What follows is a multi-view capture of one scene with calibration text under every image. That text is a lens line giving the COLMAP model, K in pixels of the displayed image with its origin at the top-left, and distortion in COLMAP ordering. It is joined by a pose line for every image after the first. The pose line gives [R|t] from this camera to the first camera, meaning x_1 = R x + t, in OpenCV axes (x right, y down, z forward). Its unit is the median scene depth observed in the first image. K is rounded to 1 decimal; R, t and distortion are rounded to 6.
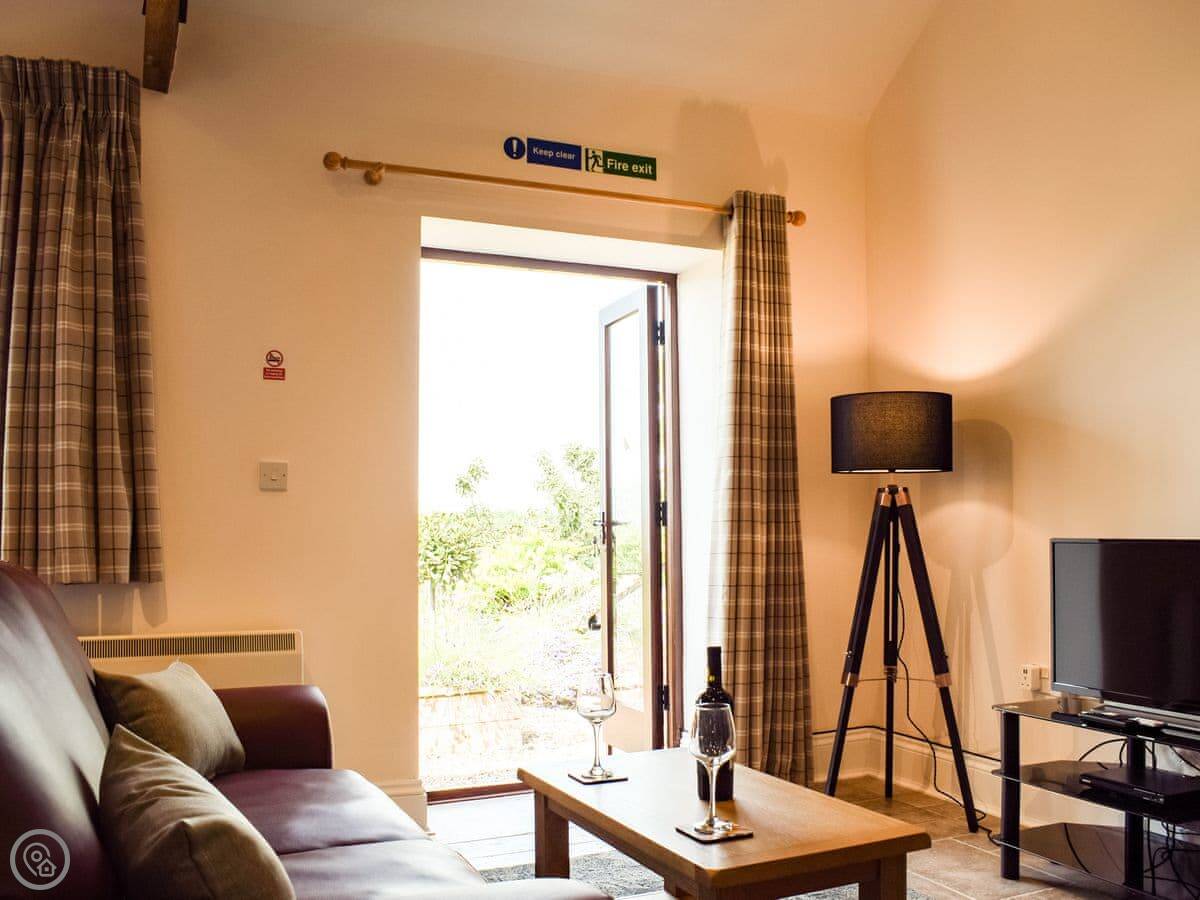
lens RADIAL K [[1070.3, 0, 597.9], [0, 1070.3, 512.7], [0, 0, 1]] dist [-0.087200, 0.013292]
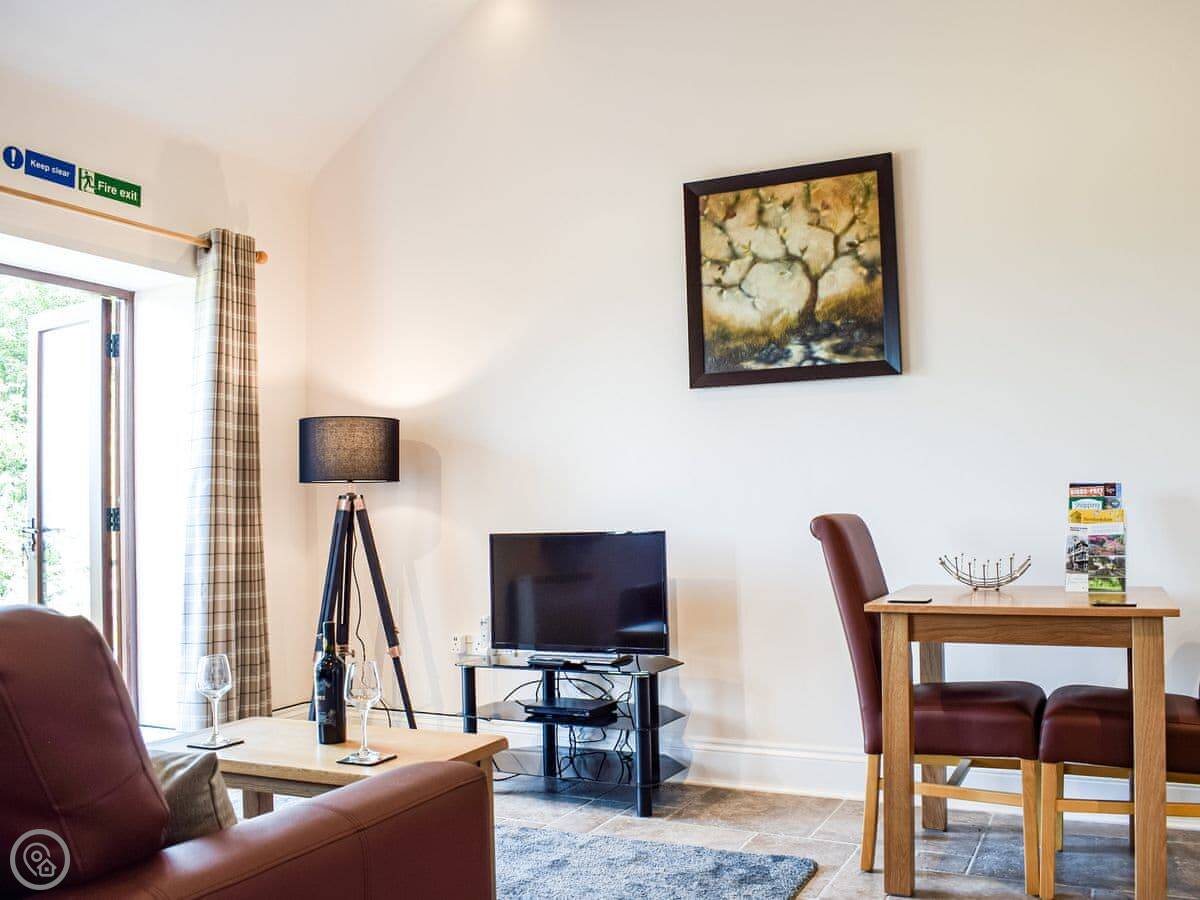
lens RADIAL K [[1070.3, 0, 597.9], [0, 1070.3, 512.7], [0, 0, 1]] dist [-0.087200, 0.013292]
pose [[0.771658, -0.008597, 0.635980, -0.264092], [0.010721, 0.999942, 0.000508, -0.001345], [-0.635948, 0.006426, 0.771705, -0.103503]]
